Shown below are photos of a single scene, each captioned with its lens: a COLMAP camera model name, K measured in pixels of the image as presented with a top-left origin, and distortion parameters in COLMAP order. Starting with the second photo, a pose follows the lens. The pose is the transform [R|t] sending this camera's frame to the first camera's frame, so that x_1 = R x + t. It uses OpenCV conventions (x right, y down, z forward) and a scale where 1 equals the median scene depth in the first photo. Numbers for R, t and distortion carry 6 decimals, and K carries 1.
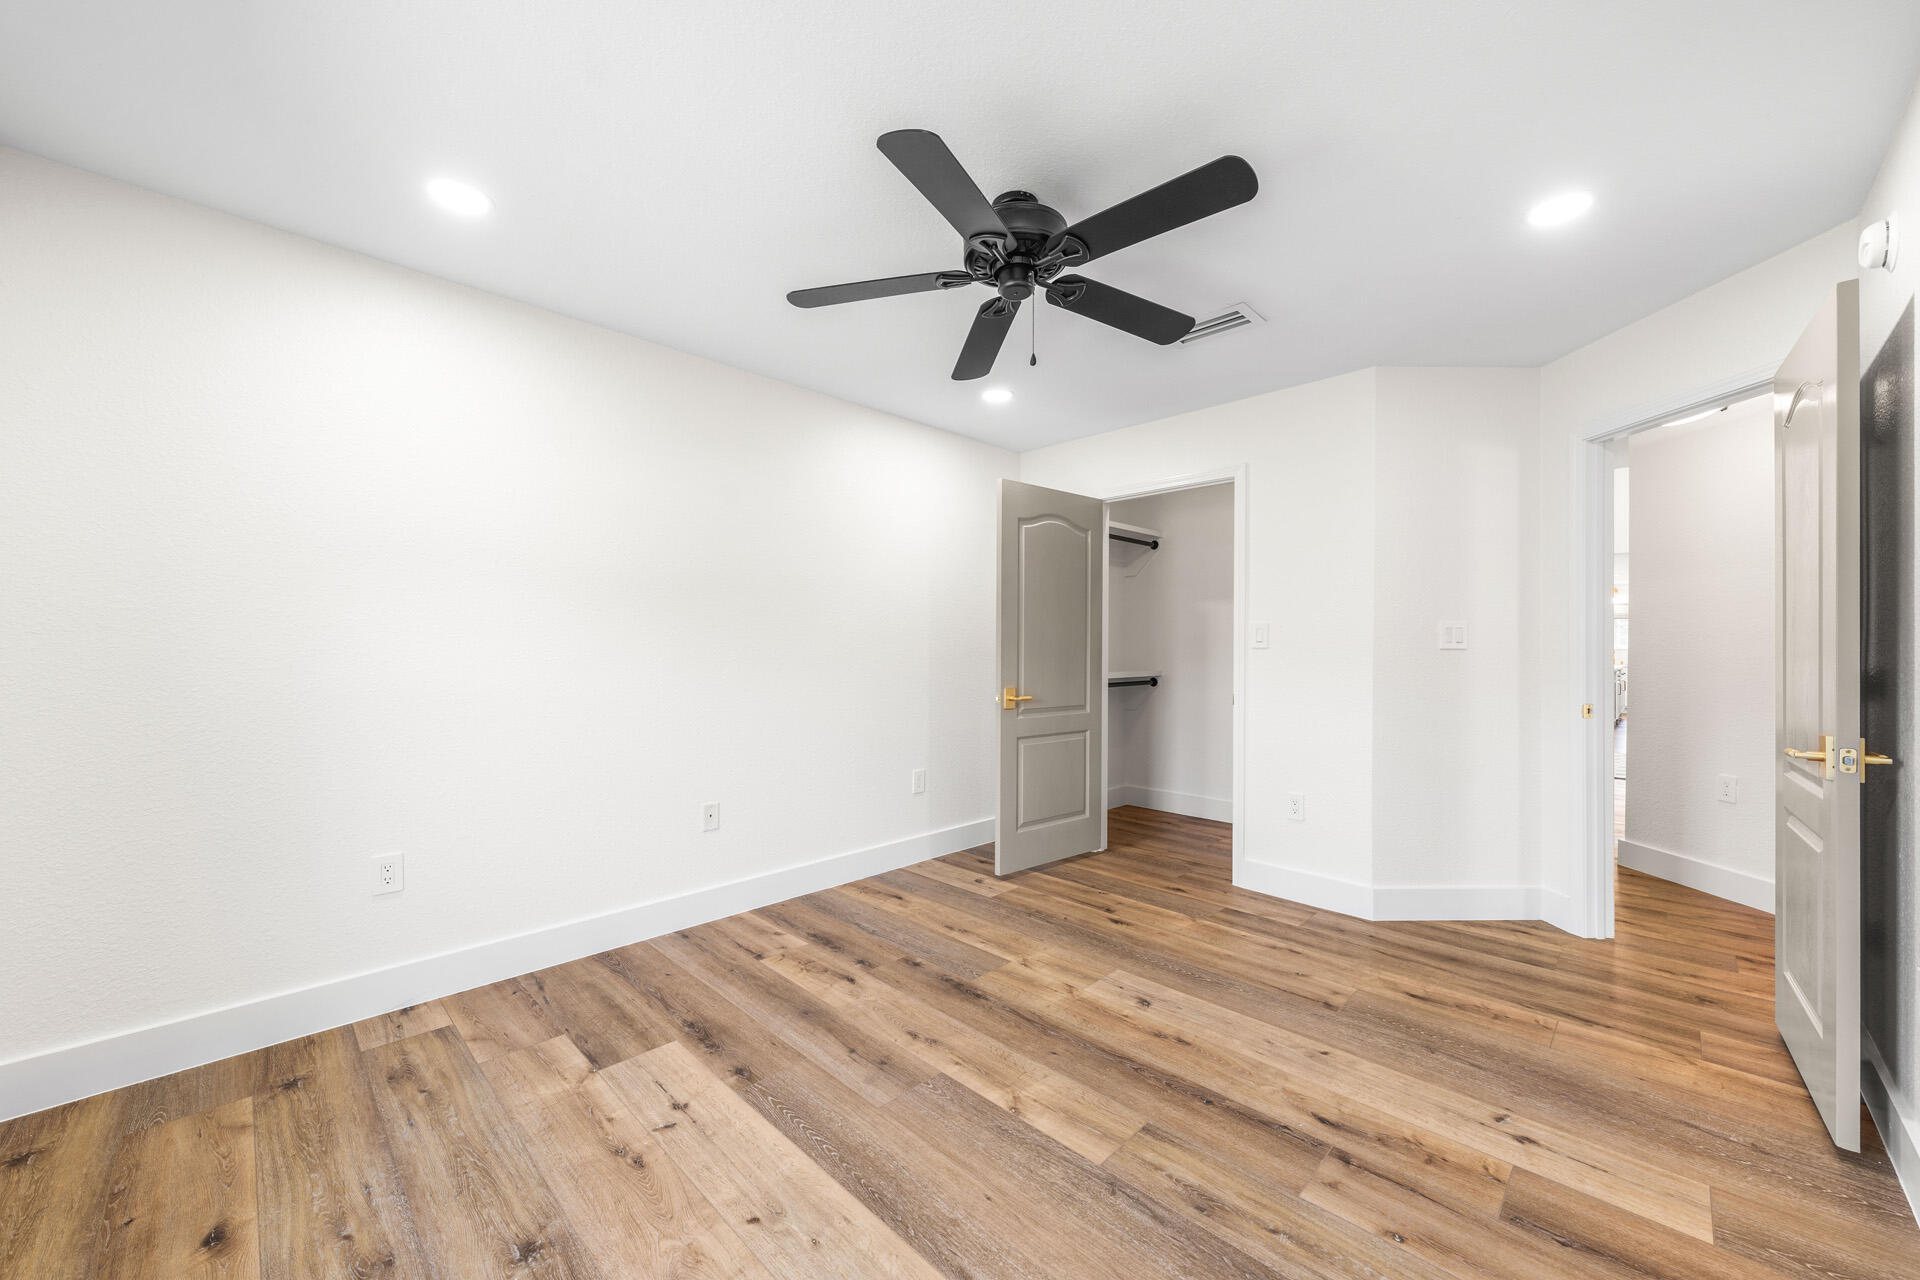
lens RADIAL K [[720.0, 0, 962.0], [0, 720.0, 661.3], [0, 0, 1]] dist [-0.000500, -0.000067]
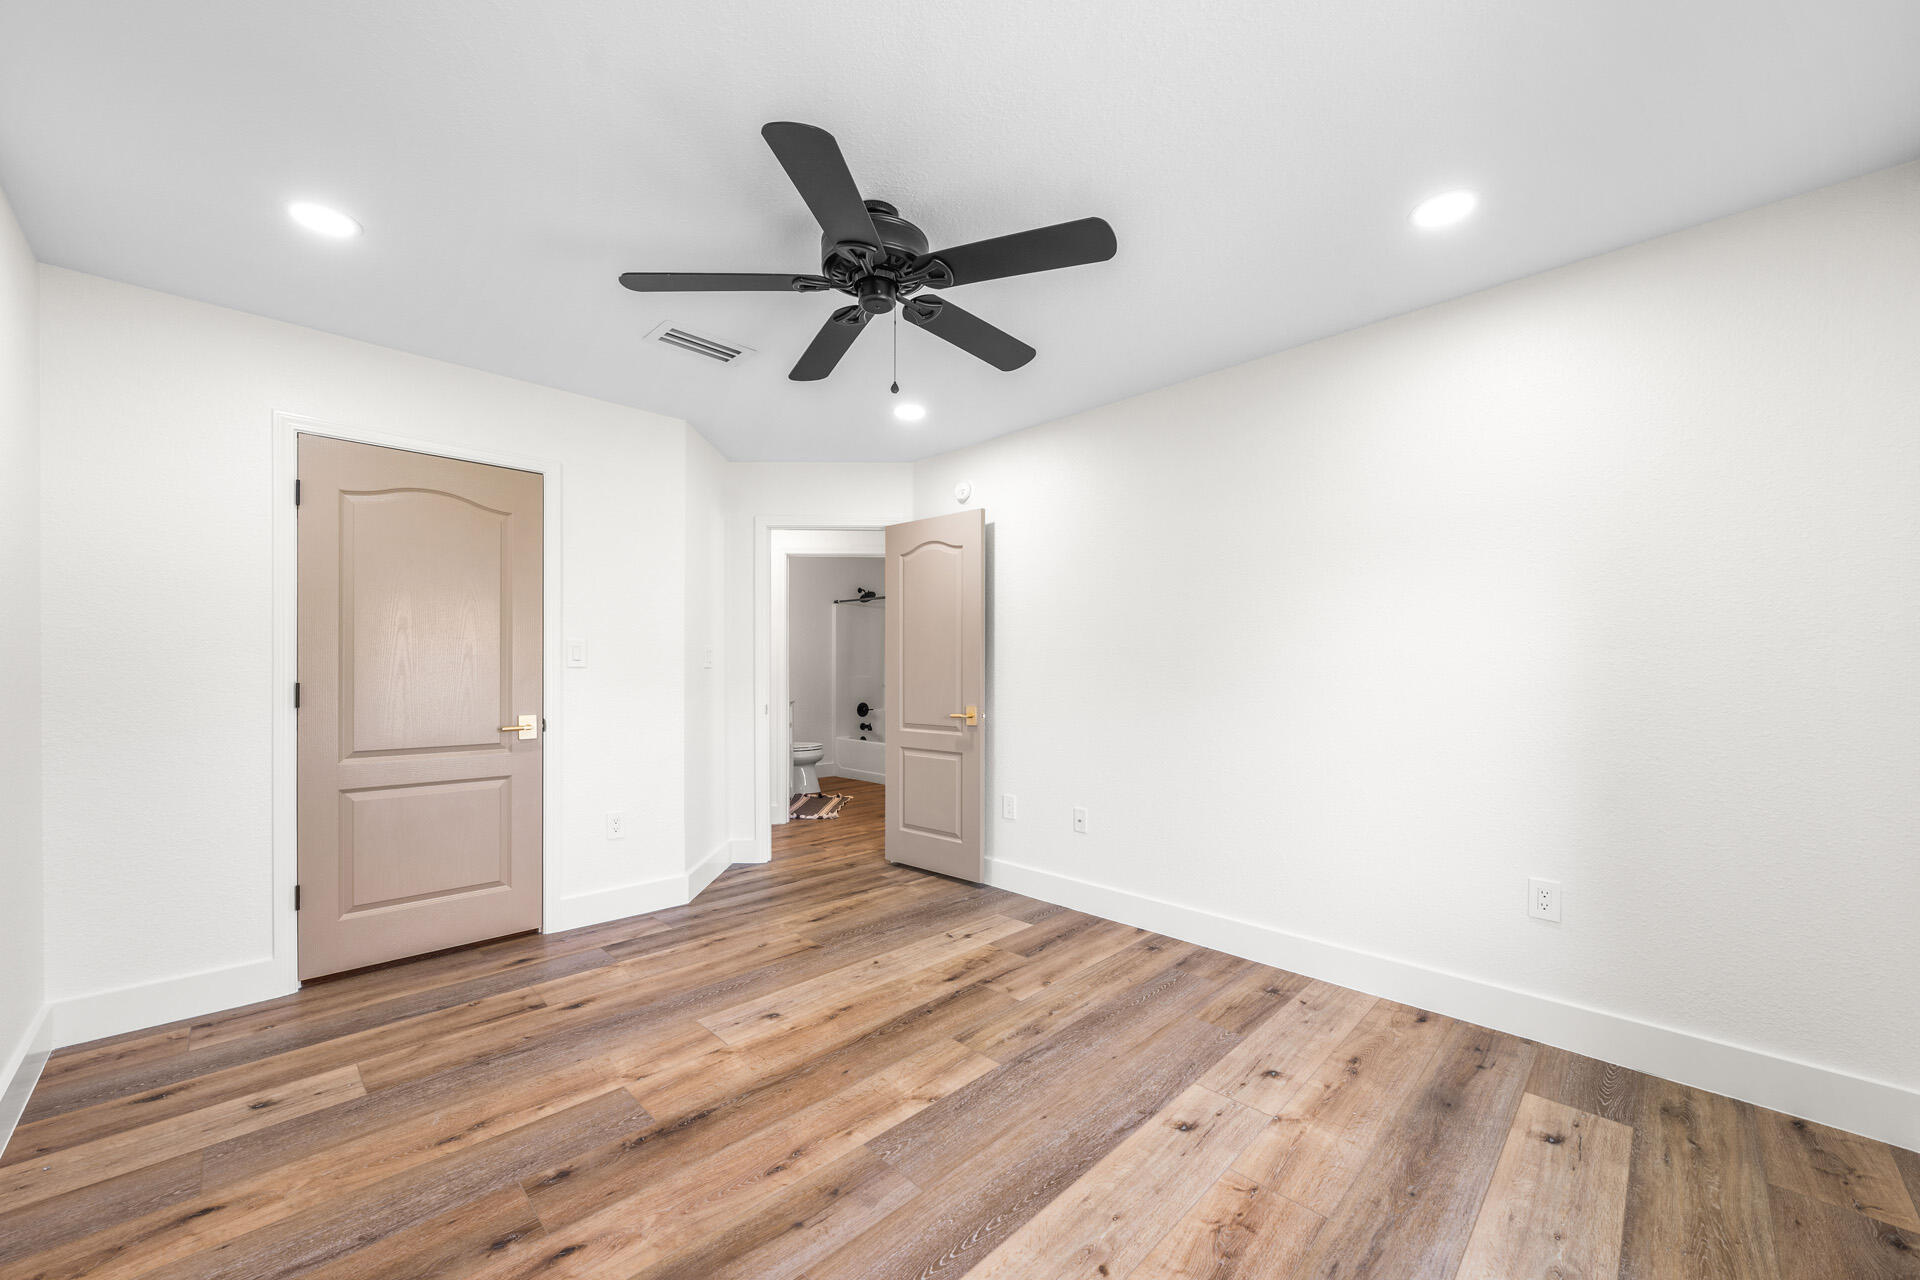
lens RADIAL K [[720.0, 0, 962.0], [0, 720.0, 661.3], [0, 0, 1]] dist [-0.000500, -0.000067]
pose [[0.010021, 0.006696, 0.999927, -0.738742], [0.016895, 0.999834, -0.006864, -0.015574], [-0.999807, 0.016963, 0.009907, 0.688031]]
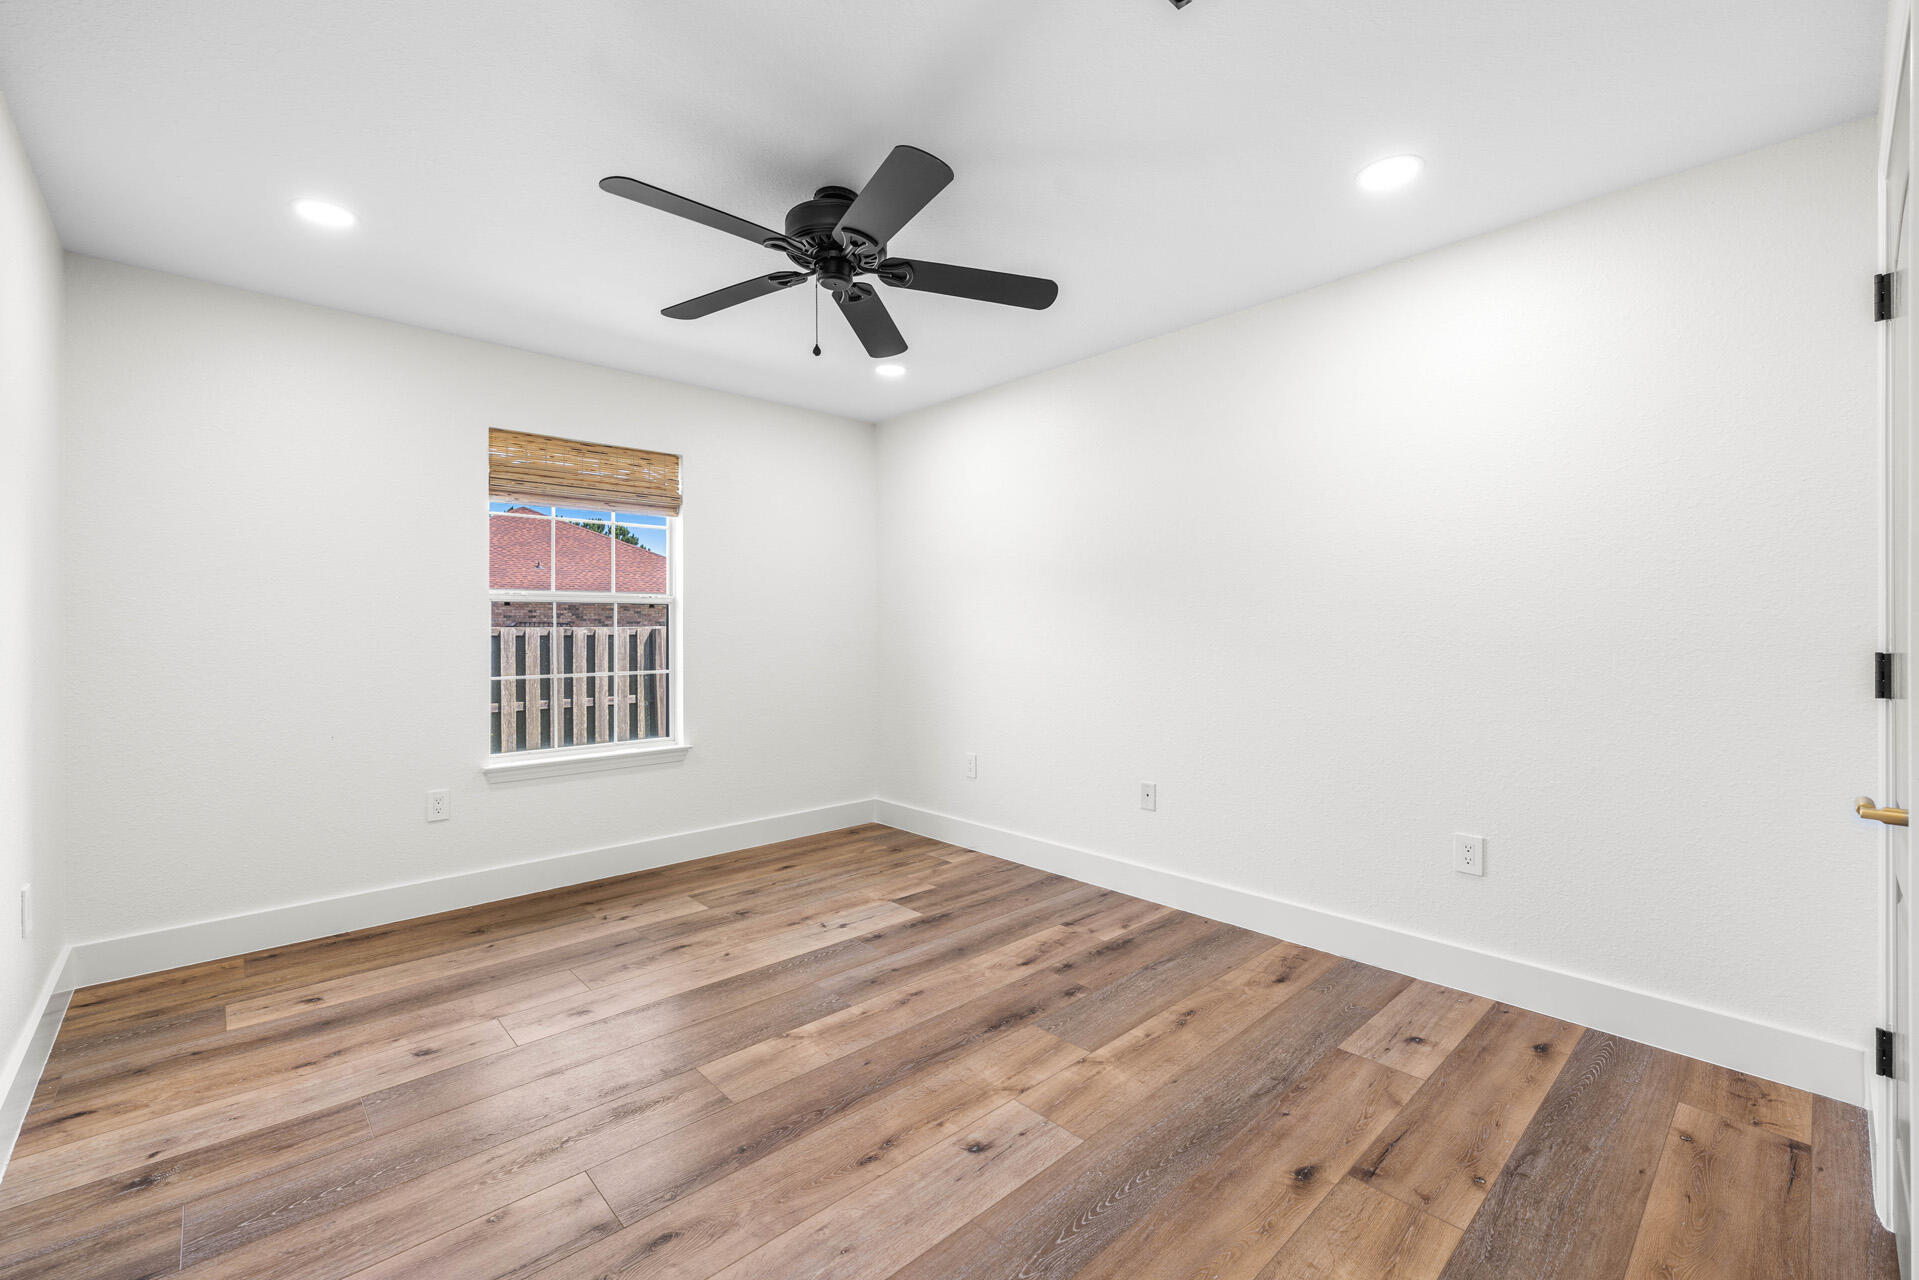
lens RADIAL K [[810.8, 0, 959.5], [0, 810.8, 640.0], [0, 0, 1]] dist [-0.000307, 0.000254]
pose [[-0.048767, 0.012908, -0.998727, 0.978212], [-0.015127, 0.999792, 0.013660, -0.016410], [0.998696, 0.015774, -0.048562, 0.977079]]
